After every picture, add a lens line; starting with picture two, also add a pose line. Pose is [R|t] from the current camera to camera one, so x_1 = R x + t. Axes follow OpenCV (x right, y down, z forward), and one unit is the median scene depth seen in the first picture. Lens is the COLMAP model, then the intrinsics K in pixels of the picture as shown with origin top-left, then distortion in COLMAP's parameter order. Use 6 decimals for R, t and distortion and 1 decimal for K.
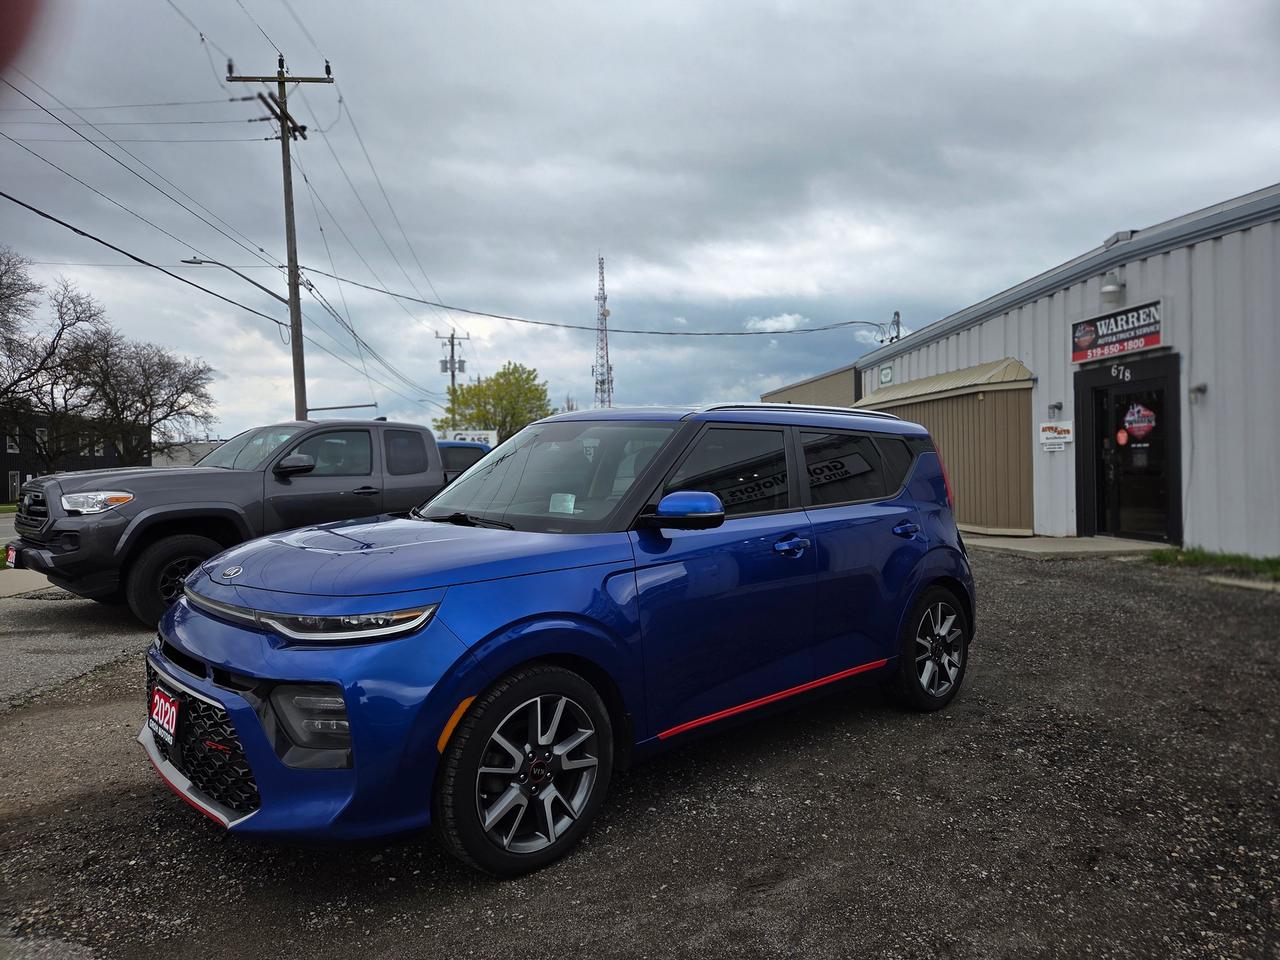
lens RADIAL K [[866.7, 0, 648.9], [0, 866.7, 478.4], [0, 0, 1]] dist [0.013550, -0.001781]
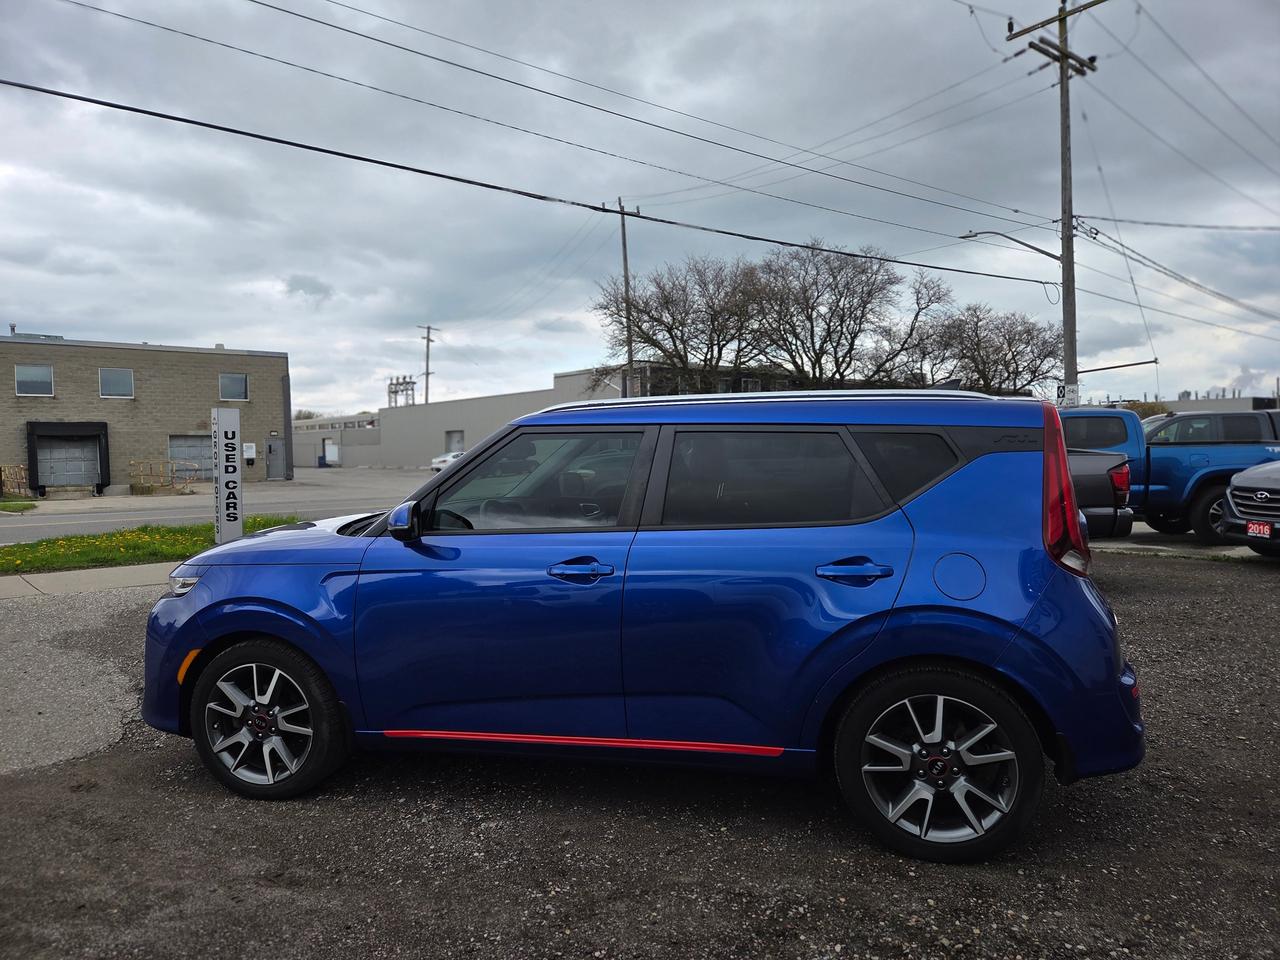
lens RADIAL K [[874.6, 0, 640.0], [0, 874.6, 480.0], [0, 0, 1]] dist [0.084196, -0.088248]
pose [[0.541582, 0.037618, -0.839806, 0.150717], [0.001393, 0.998957, 0.045646, -0.008605], [0.840647, -0.025891, 0.540965, 0.094876]]
